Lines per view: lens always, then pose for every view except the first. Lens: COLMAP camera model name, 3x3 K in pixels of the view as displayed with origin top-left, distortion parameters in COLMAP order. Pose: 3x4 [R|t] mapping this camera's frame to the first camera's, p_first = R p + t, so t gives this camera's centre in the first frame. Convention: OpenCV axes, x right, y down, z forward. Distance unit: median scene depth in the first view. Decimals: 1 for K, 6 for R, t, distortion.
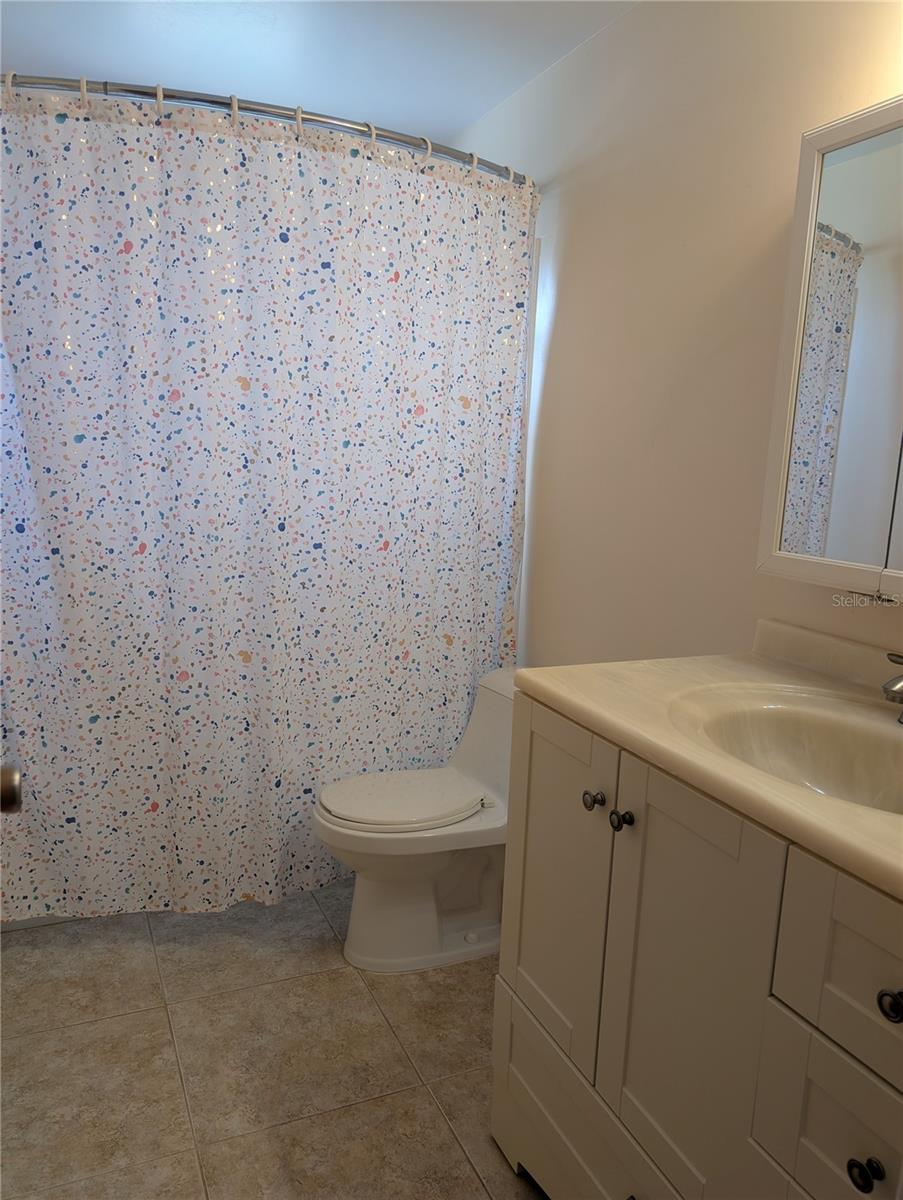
lens RADIAL K [[866.9, 0, 450.7], [0, 866.9, 608.0], [0, 0, 1]] dist [0.013197, -0.007660]
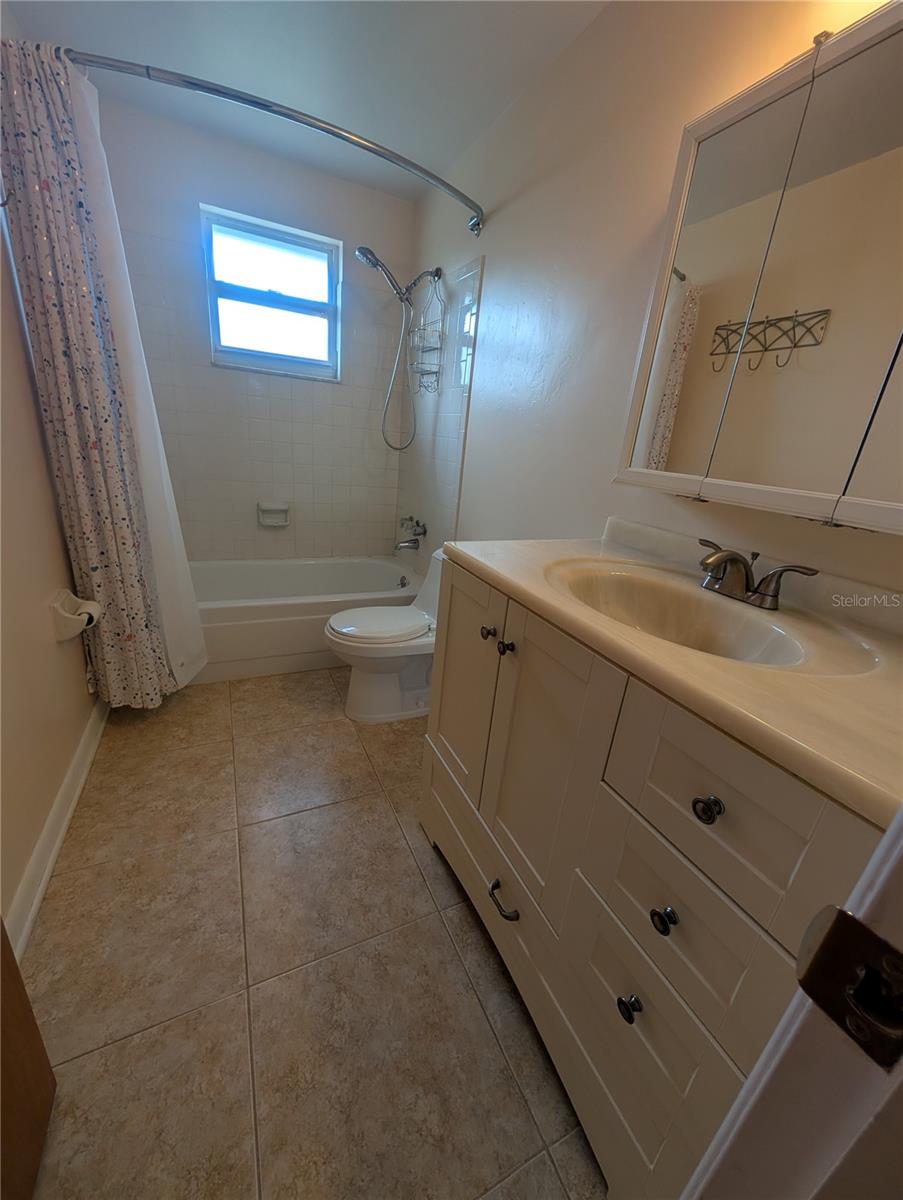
lens RADIAL K [[454.8, 0, 455.3], [0, 454.8, 596.9], [0, 0, 1]] dist [-0.003585, -0.000296]
pose [[0.997934, 0.039975, 0.050300, 0.054788], [-0.047589, 0.985865, 0.160642, 0.035772], [-0.043167, -0.162704, 0.985730, 0.213384]]
